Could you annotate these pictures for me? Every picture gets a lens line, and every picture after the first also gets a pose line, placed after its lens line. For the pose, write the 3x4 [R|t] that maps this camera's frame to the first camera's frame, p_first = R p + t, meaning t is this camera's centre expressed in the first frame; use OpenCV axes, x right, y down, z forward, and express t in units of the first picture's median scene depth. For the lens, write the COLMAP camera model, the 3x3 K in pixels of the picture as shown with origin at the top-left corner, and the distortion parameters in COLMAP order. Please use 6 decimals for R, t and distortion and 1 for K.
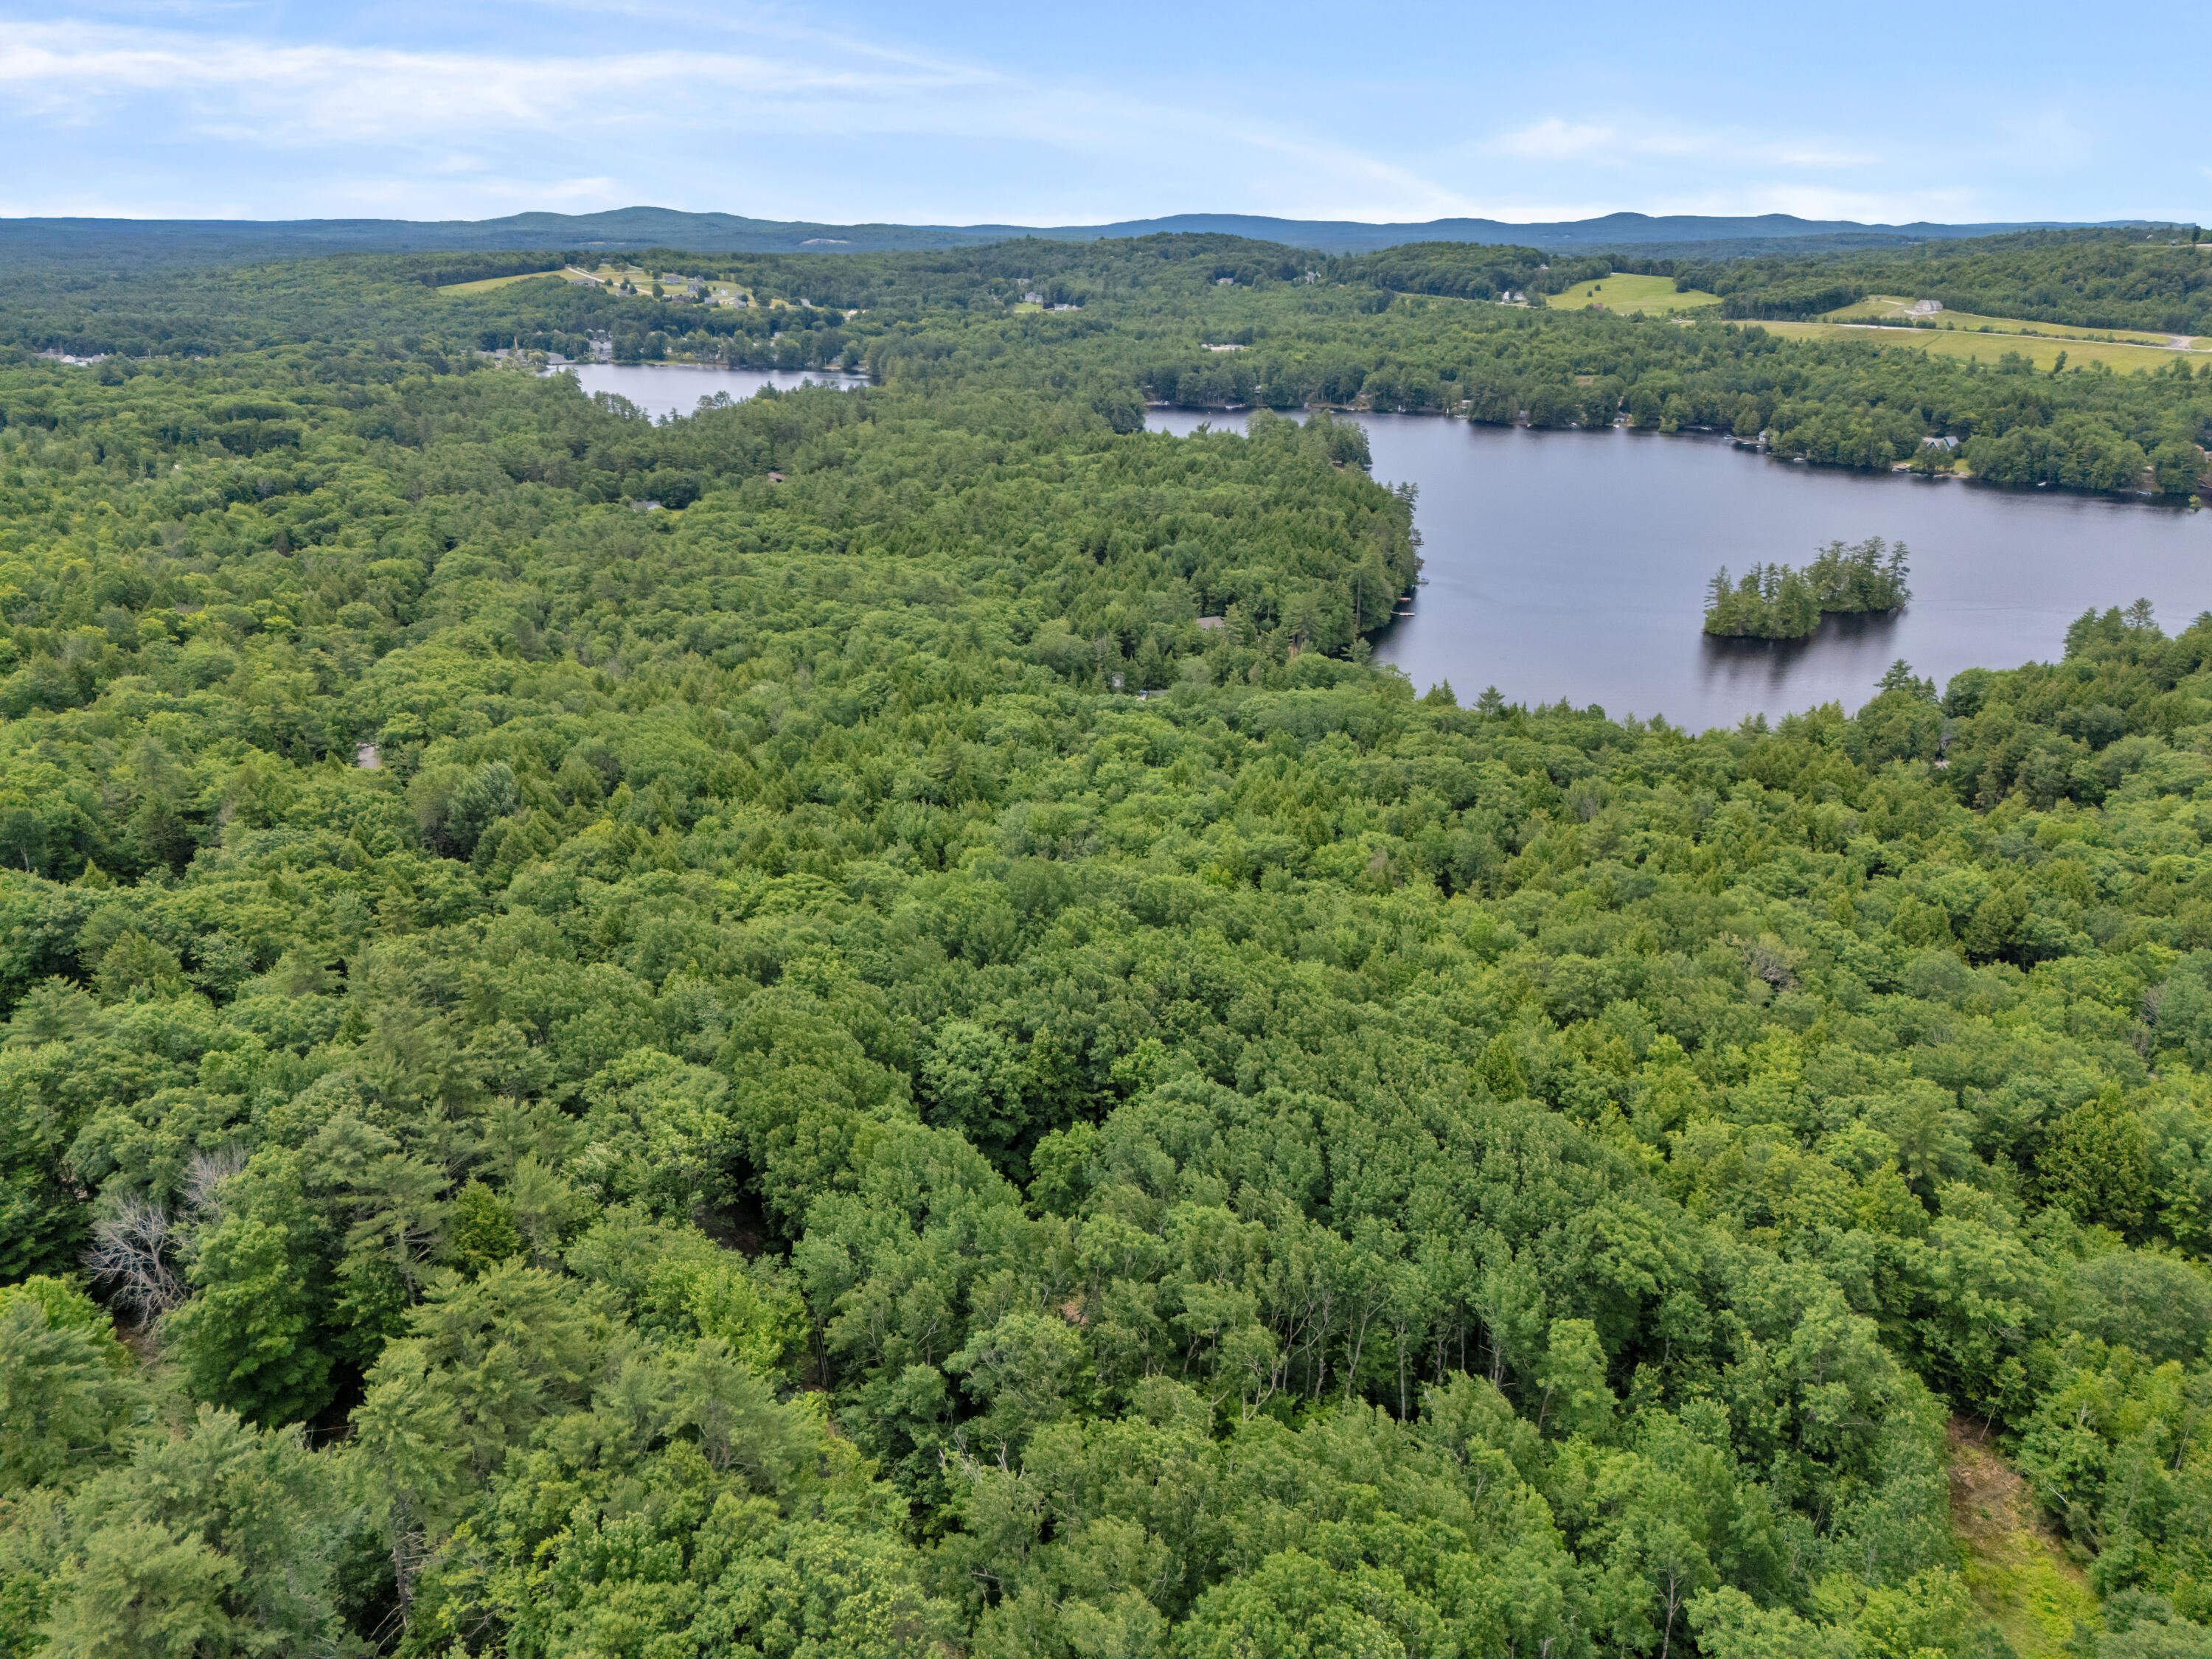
lens RADIAL K [[1628.6, 0, 1106.0], [0, 1628.6, 829.5], [0, 0, 1]] dist [0.076322, -0.070562]
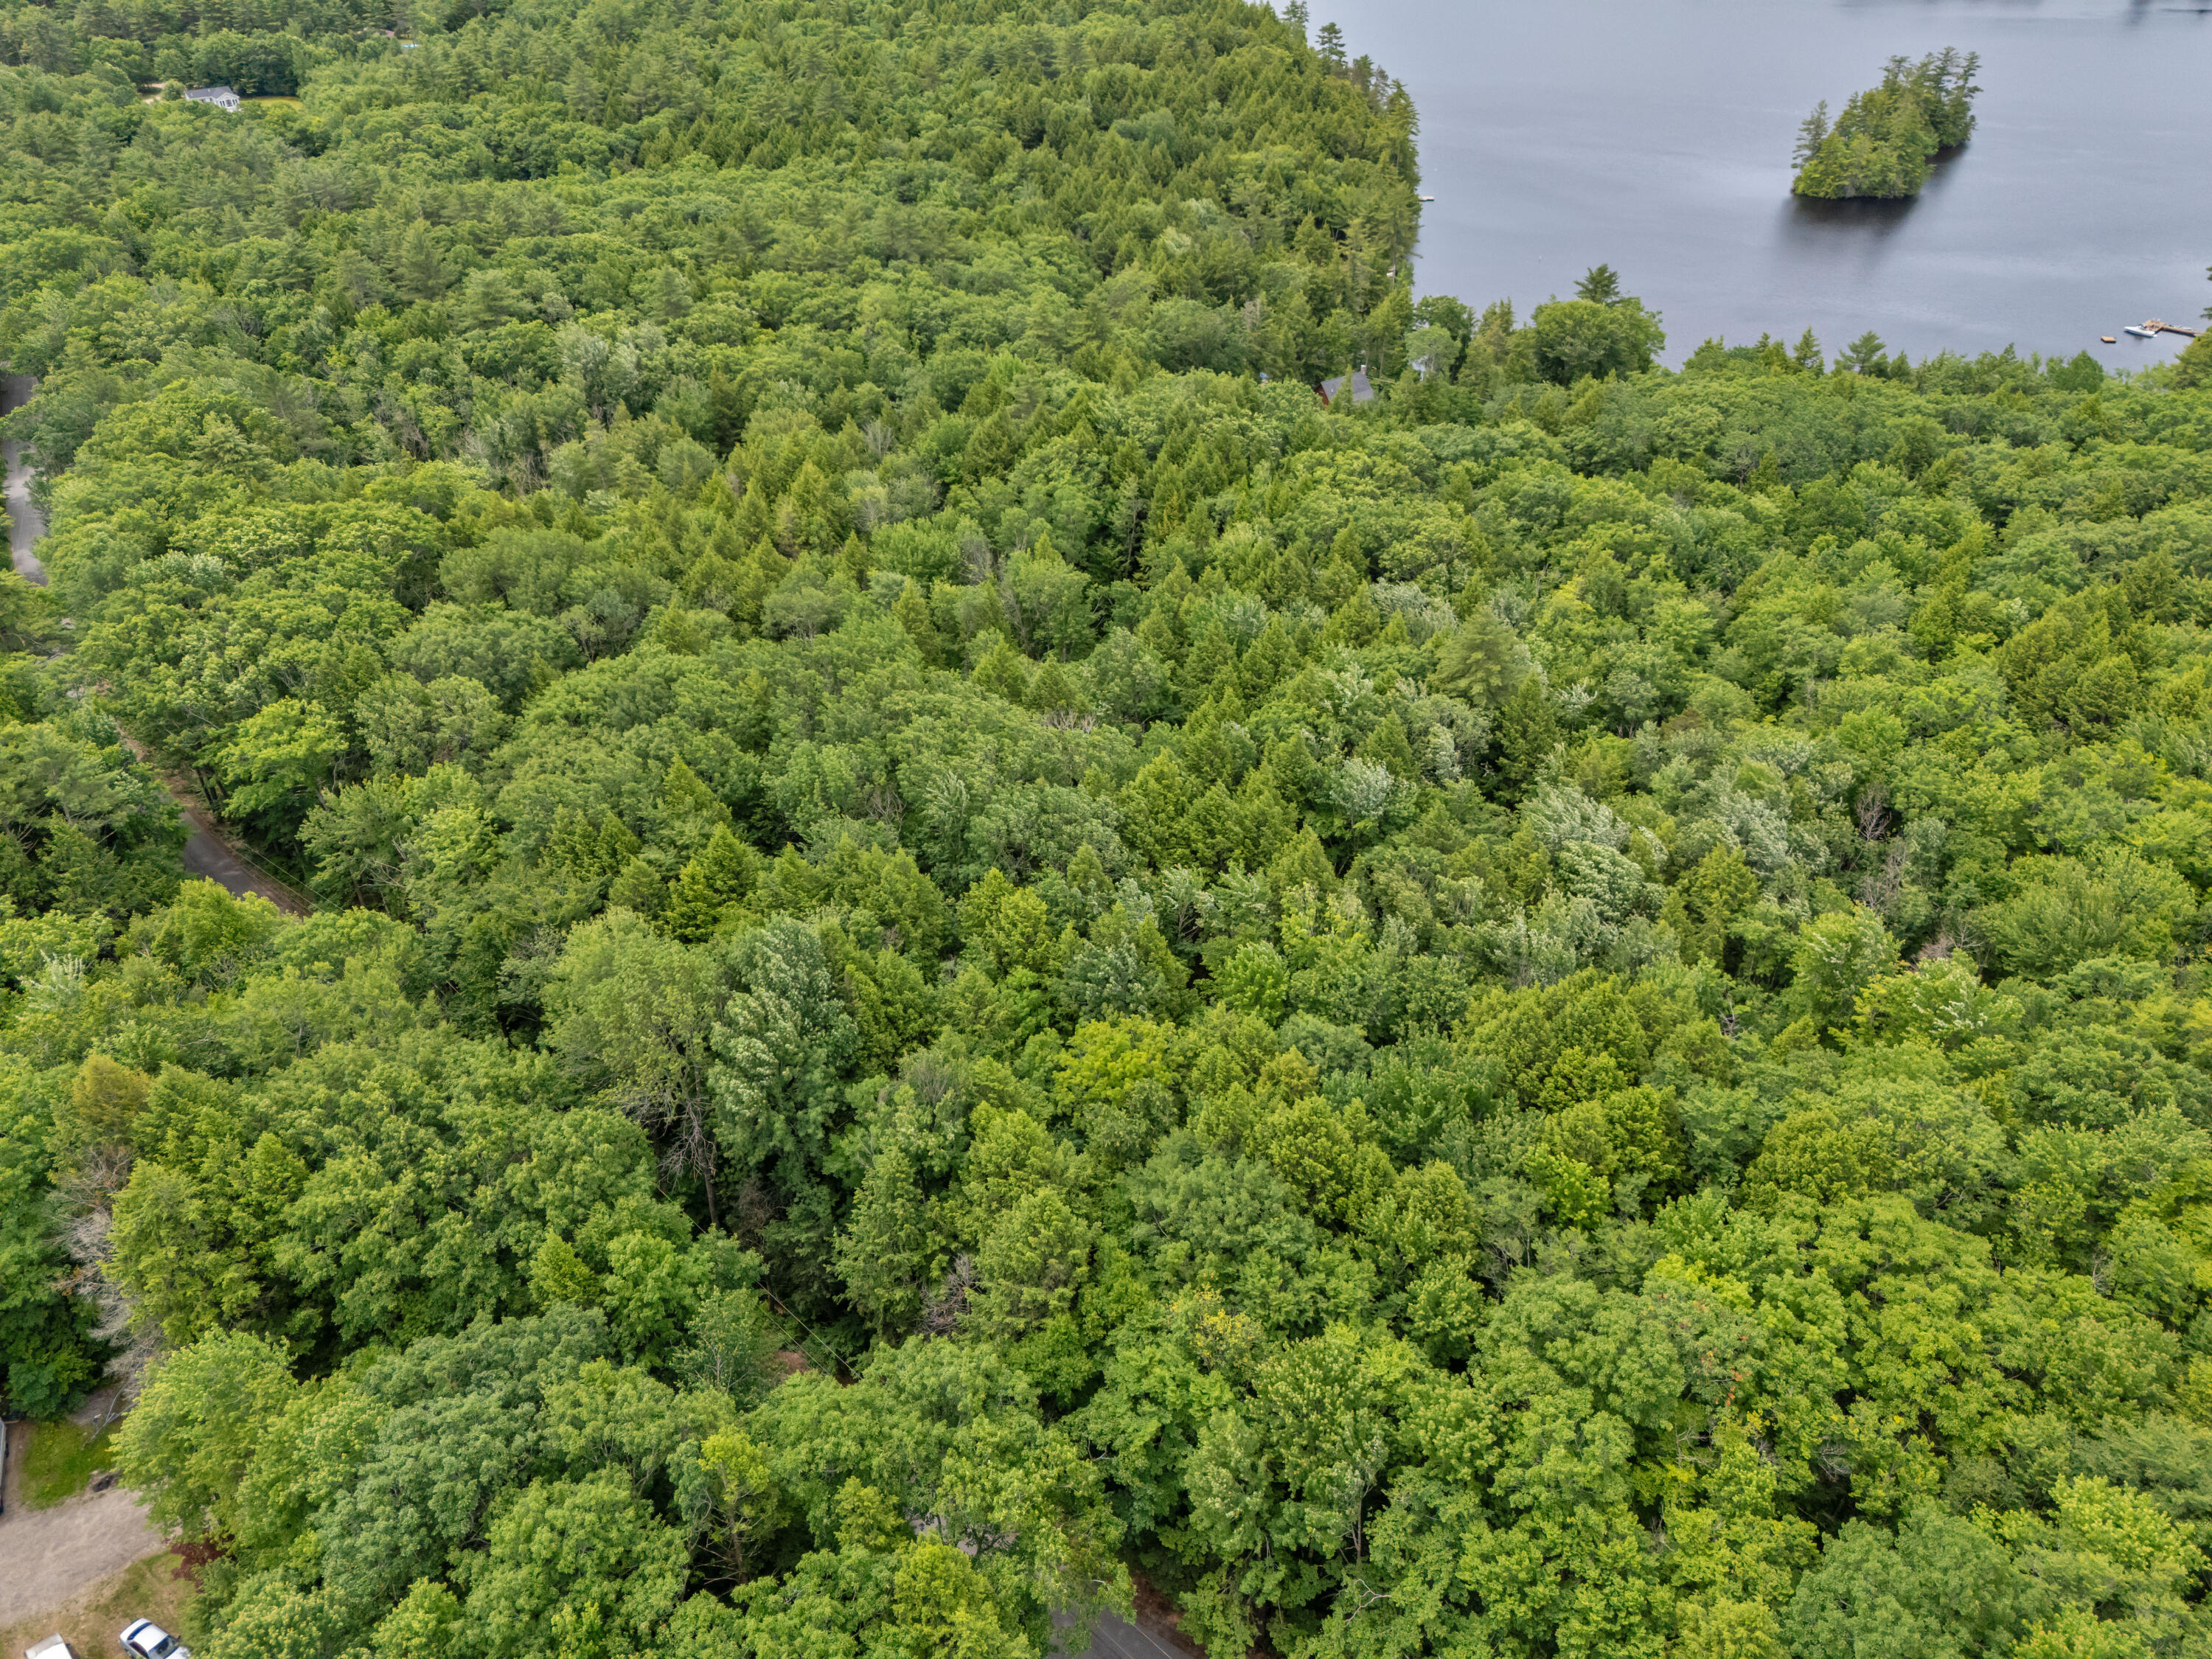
lens RADIAL K [[1628.6, 0, 1106.0], [0, 1628.6, 829.5], [0, 0, 1]] dist [0.076322, -0.070562]
pose [[0.959714, -0.164026, 0.228132, -0.088958], [0.100741, 0.958811, 0.265579, -0.037151], [-0.262297, -0.231897, 0.936709, 0.144127]]
